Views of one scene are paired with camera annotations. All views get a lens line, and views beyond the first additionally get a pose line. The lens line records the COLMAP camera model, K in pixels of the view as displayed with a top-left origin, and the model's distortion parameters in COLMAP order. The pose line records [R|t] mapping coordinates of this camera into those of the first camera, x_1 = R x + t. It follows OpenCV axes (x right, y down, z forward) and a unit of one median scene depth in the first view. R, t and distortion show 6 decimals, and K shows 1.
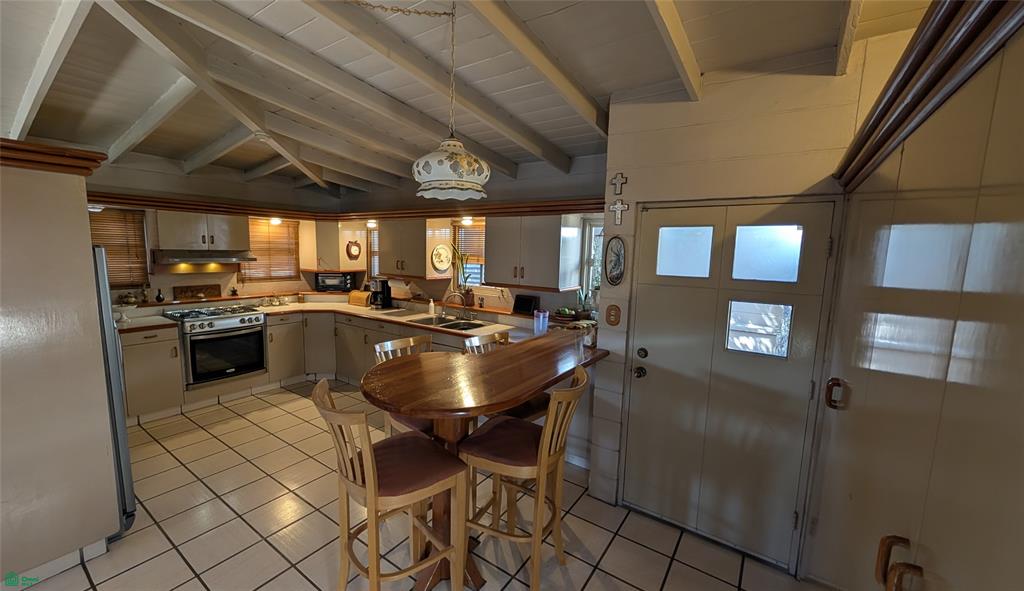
lens RADIAL K [[393.8, 0, 512.0], [0, 393.8, 295.5], [0, 0, 1]] dist [-0.000518, -0.000026]
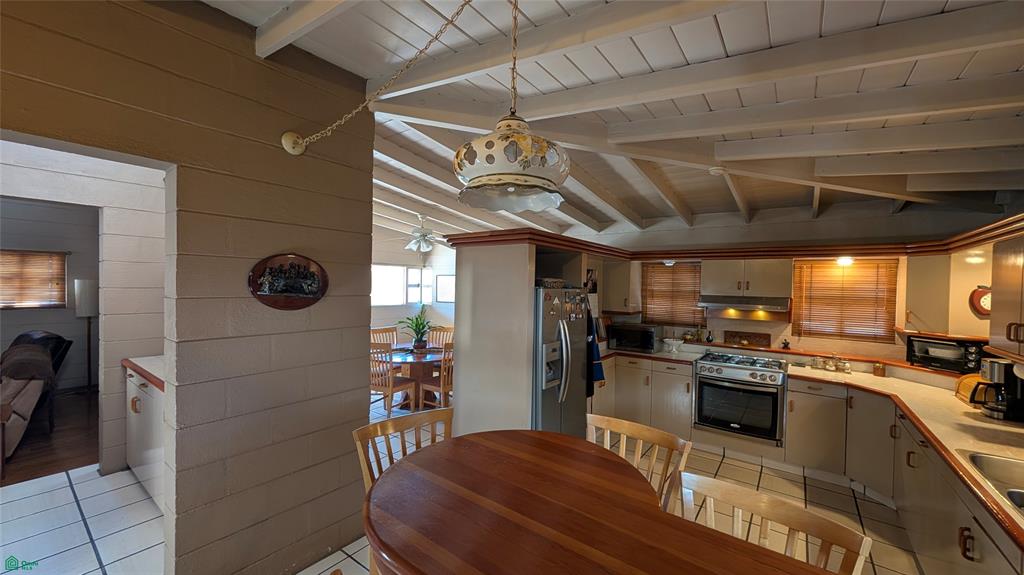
lens RADIAL K [[389.8, 0, 511.0], [0, 389.8, 288.4], [0, 0, 1]] dist [0.013994, -0.000044]
pose [[-0.041477, -0.014086, -0.999040, 0.200136], [-0.139646, 0.990168, -0.008163, -0.040994], [0.989332, 0.139173, -0.043036, 0.413563]]
